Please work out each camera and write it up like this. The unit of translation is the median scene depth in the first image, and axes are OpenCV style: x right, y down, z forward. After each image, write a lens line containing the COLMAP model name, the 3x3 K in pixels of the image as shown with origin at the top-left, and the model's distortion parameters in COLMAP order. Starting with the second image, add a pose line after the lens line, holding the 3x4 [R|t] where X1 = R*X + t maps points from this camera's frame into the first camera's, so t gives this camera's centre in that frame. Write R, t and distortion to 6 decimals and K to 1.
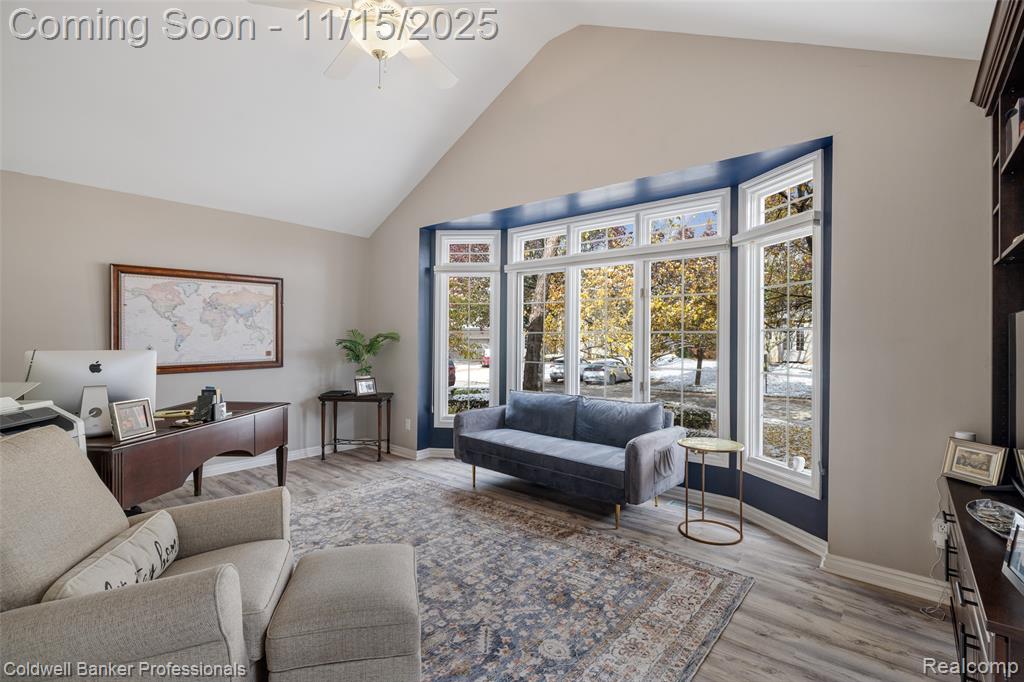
lens RADIAL K [[474.2, 0, 512.7], [0, 474.2, 337.8], [0, 0, 1]] dist [0.001353, 0.000260]
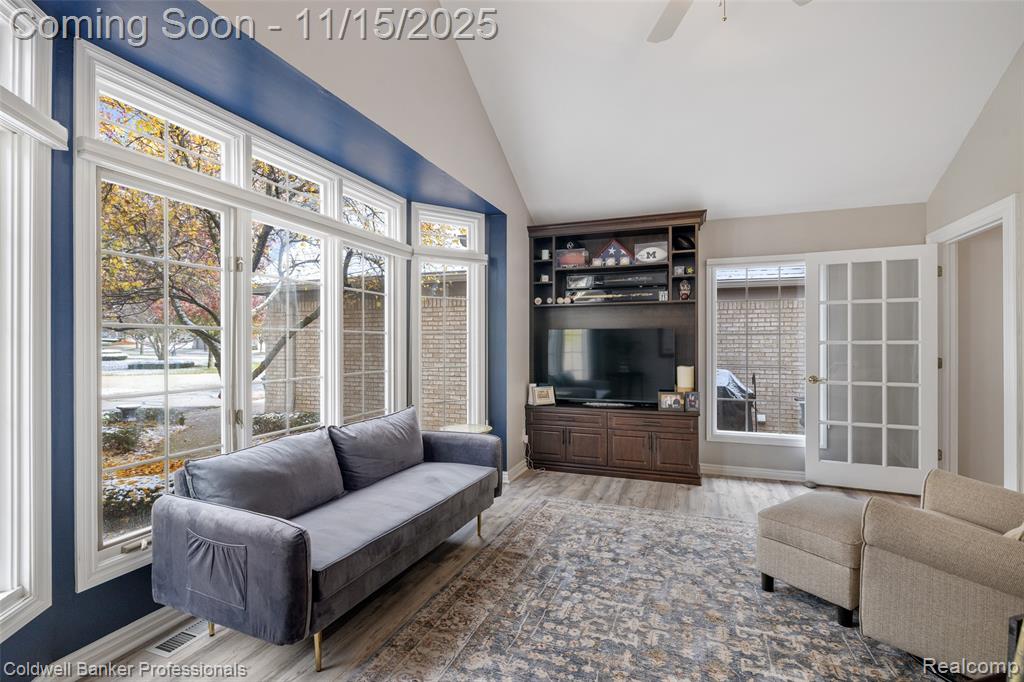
lens RADIAL K [[474.2, 0, 513.1], [0, 474.2, 340.1], [0, 0, 1]] dist [0.001353, 0.000260]
pose [[-0.320410, -0.004998, 0.947266, -0.832260], [0.001991, 0.999980, 0.005949, -0.004126], [-0.947277, 0.003792, -0.320394, 1.429833]]
